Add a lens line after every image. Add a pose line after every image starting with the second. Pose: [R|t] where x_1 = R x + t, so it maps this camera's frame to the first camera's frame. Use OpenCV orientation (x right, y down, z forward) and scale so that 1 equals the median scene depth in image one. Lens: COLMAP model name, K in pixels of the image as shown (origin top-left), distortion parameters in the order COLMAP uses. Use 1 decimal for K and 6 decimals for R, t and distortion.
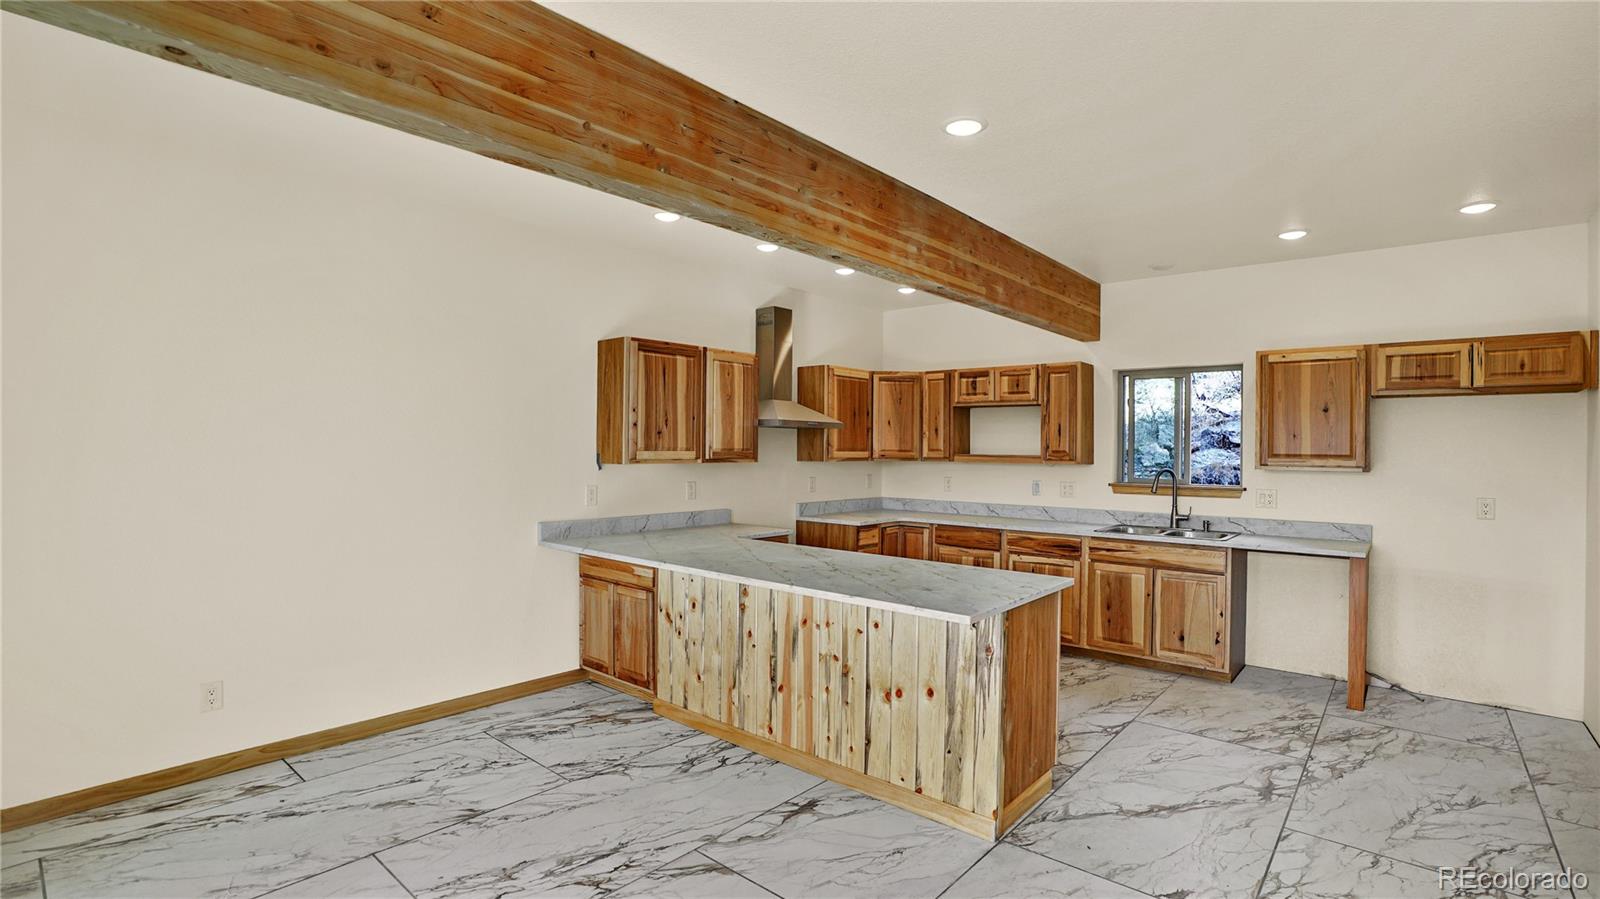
lens RADIAL K [[744.5, 0, 800.7], [0, 744.5, 448.6], [0, 0, 1]] dist [-0.022439, 0.002485]
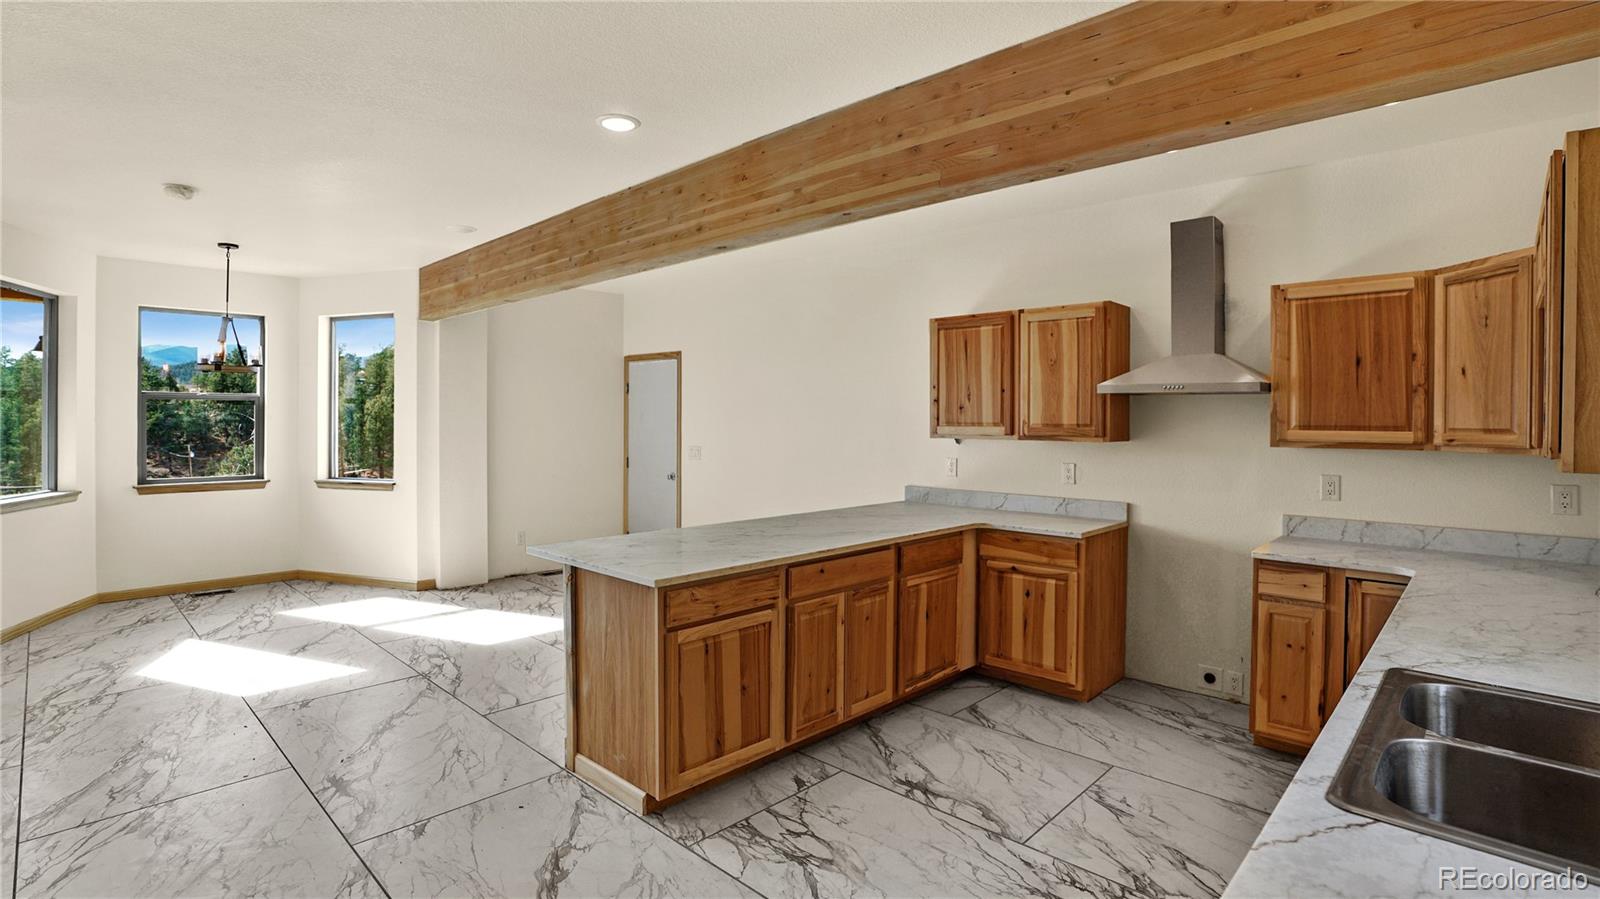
lens RADIAL K [[744.5, 0, 803.7], [0, 744.5, 437.8], [0, 0, 1]] dist [-0.022439, 0.002485]
pose [[-0.044579, 0.010387, -0.998952, 0.787908], [-0.013176, 0.999853, 0.010984, 0.010653], [0.998919, 0.013652, -0.044435, 0.796346]]
